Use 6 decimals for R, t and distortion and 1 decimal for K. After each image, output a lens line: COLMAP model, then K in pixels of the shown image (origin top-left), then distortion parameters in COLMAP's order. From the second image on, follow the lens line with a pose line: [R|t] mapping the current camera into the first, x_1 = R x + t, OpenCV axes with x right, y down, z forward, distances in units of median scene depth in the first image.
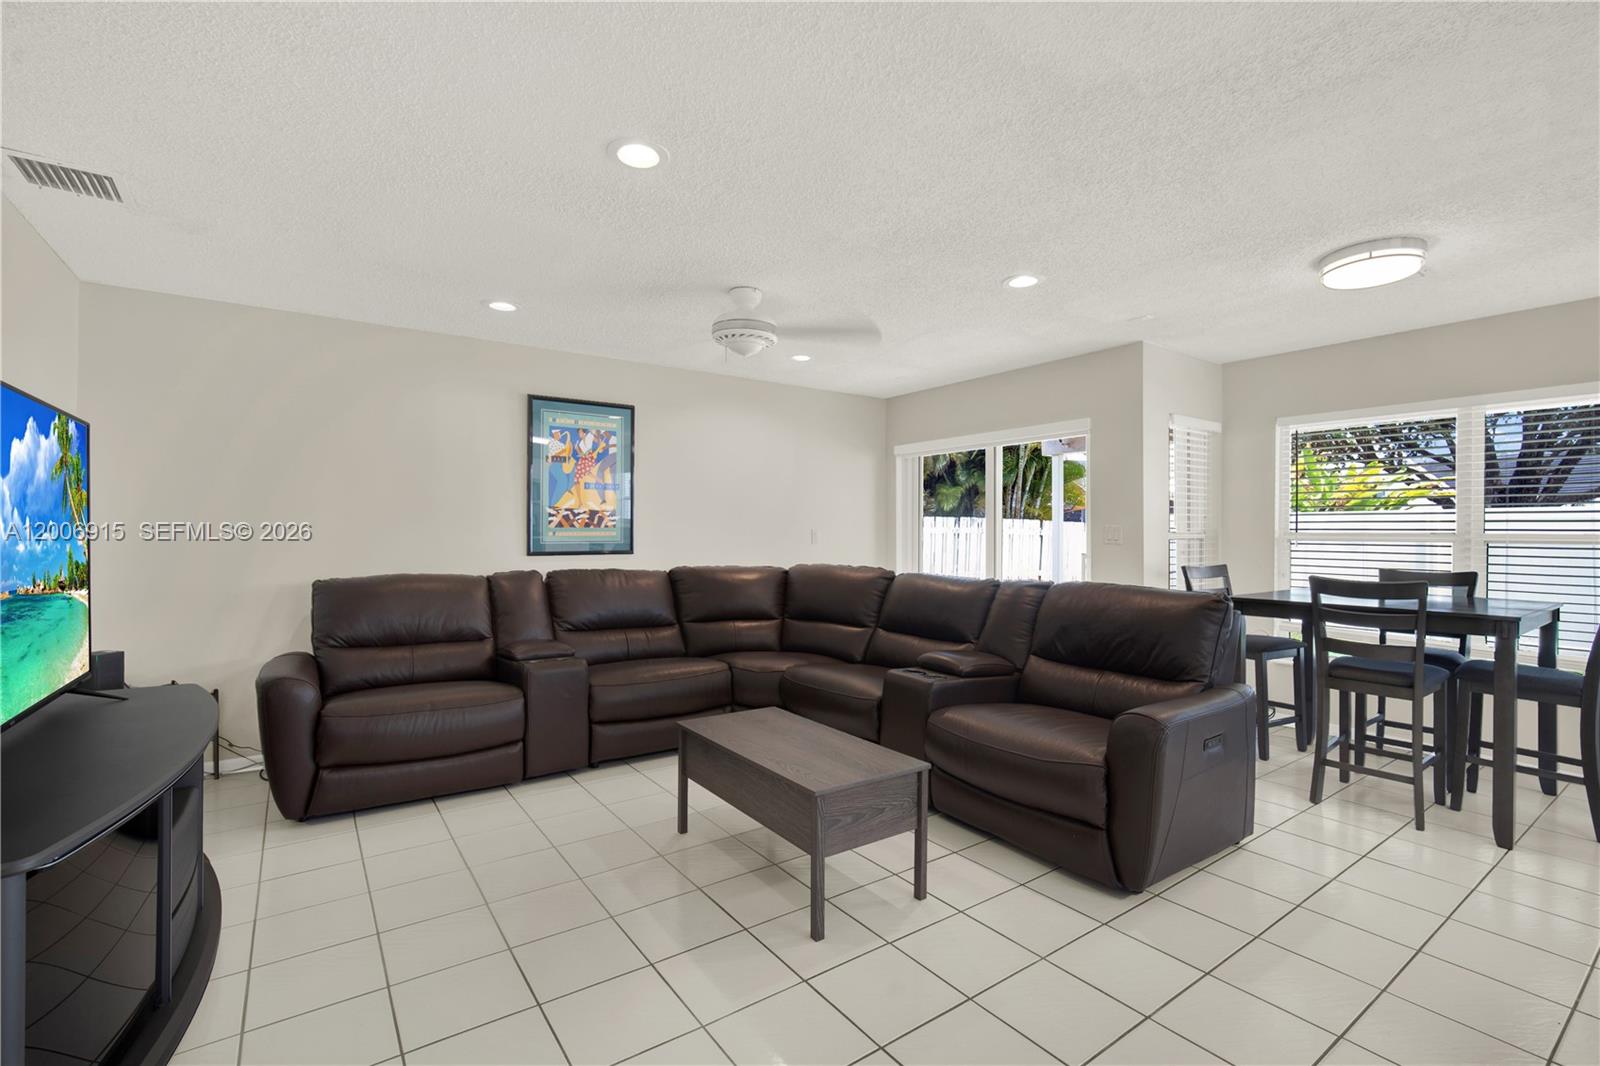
lens RADIAL K [[715.4, 0, 805.3], [0, 715.4, 537.1], [0, 0, 1]] dist [0.000153, 0.001340]
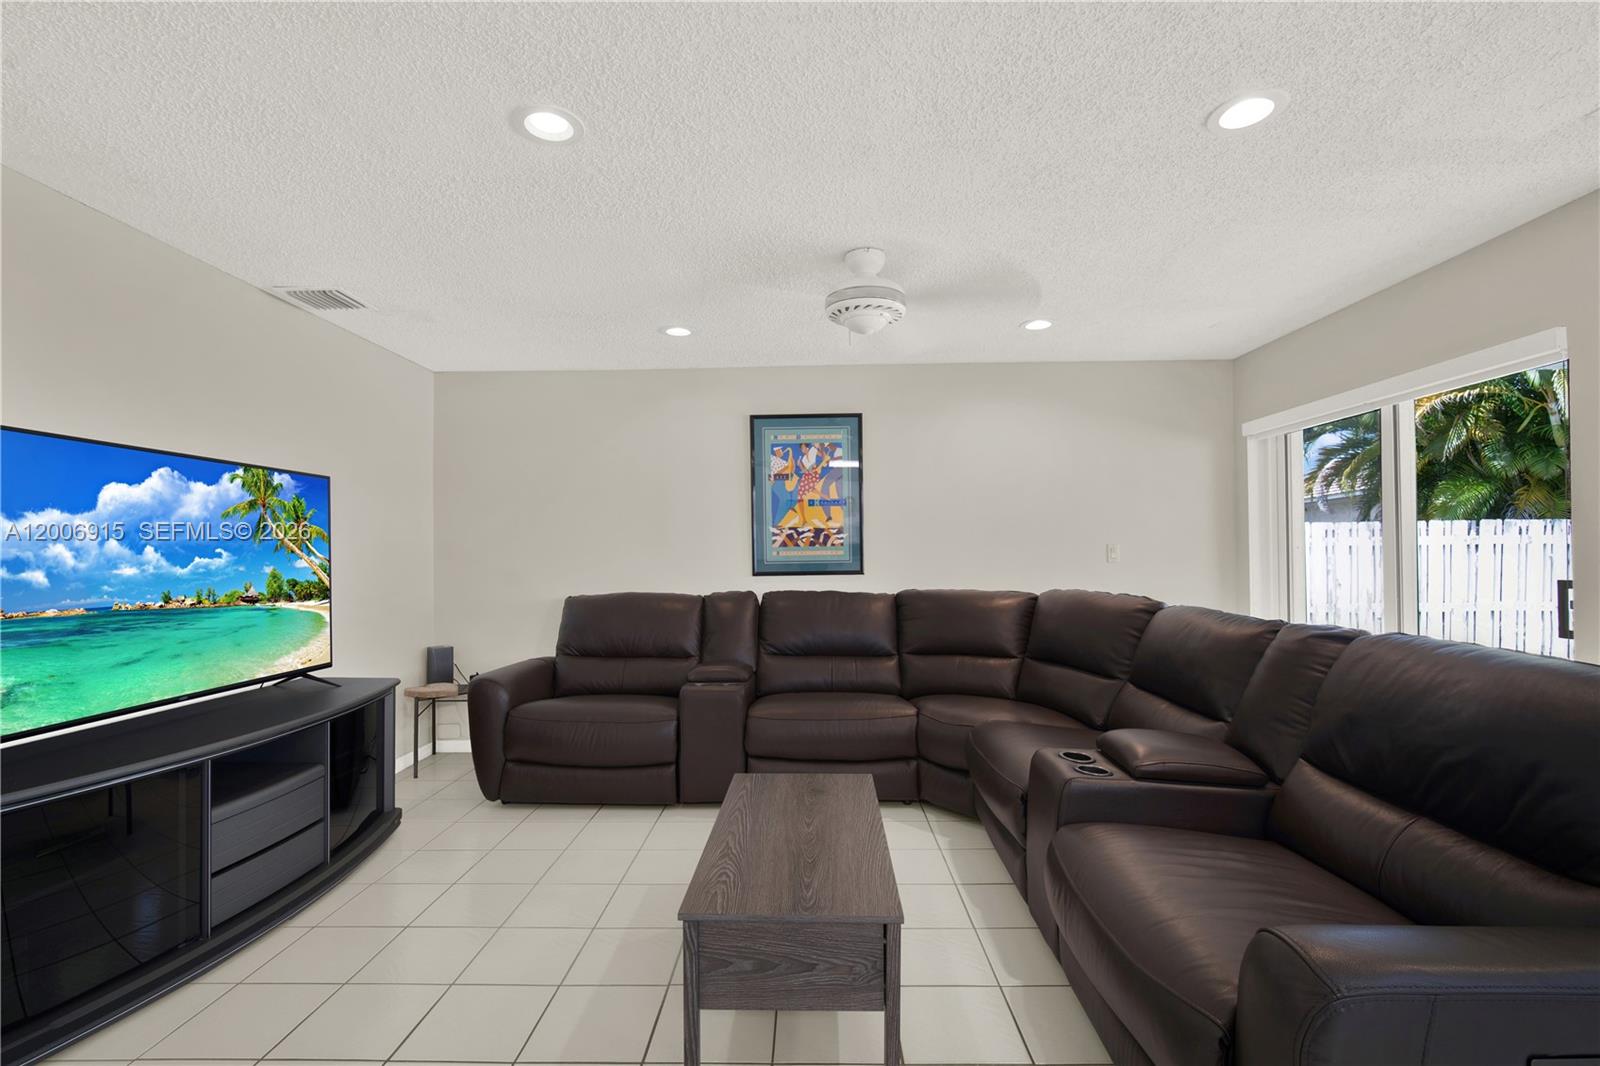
lens RADIAL K [[715.4, 0, 802.0], [0, 715.4, 541.7], [0, 0, 1]] dist [0.000153, 0.001340]
pose [[0.802910, -0.021322, -0.595719, 0.256029], [0.009928, 0.999700, -0.022400, 0.001397], [0.596018, 0.012071, 0.802881, 0.232069]]
